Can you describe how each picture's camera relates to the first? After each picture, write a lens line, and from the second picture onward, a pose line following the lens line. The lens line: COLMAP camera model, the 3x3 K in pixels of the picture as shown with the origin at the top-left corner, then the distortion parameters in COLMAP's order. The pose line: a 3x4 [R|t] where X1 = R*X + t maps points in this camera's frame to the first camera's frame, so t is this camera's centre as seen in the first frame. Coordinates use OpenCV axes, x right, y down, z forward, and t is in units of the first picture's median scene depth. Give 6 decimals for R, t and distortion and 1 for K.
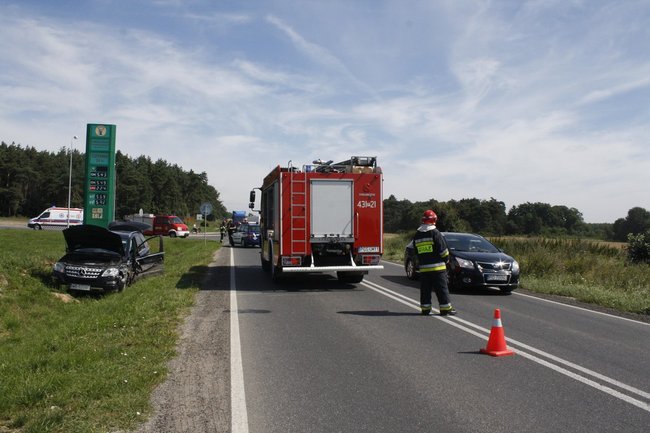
lens RADIAL K [[535.0, 0, 325.0], [0, 535.0, 216.5], [0, 0, 1]] dist [-0.157312, 0.142405]
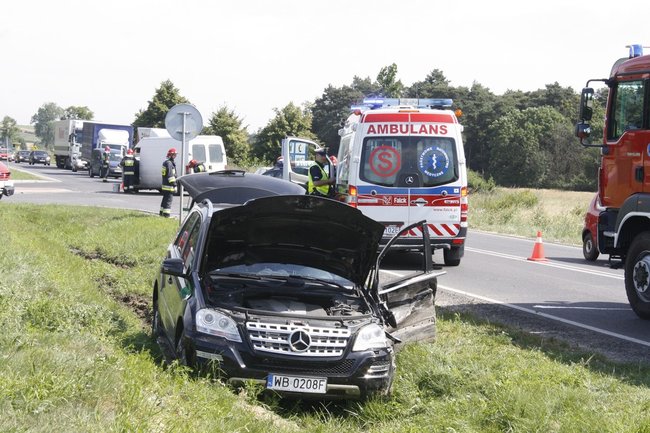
lens RADIAL K [[1562.4, 0, 325.0], [0, 1562.4, 216.5], [0, 0, 1]] dist [0.097349, 0.051114]
pose [[0.996822, 0.008599, 0.079192, -0.202158], [-0.013030, 0.998367, 0.055613, -0.010018], [-0.078585, -0.056468, 0.995307, 0.004717]]
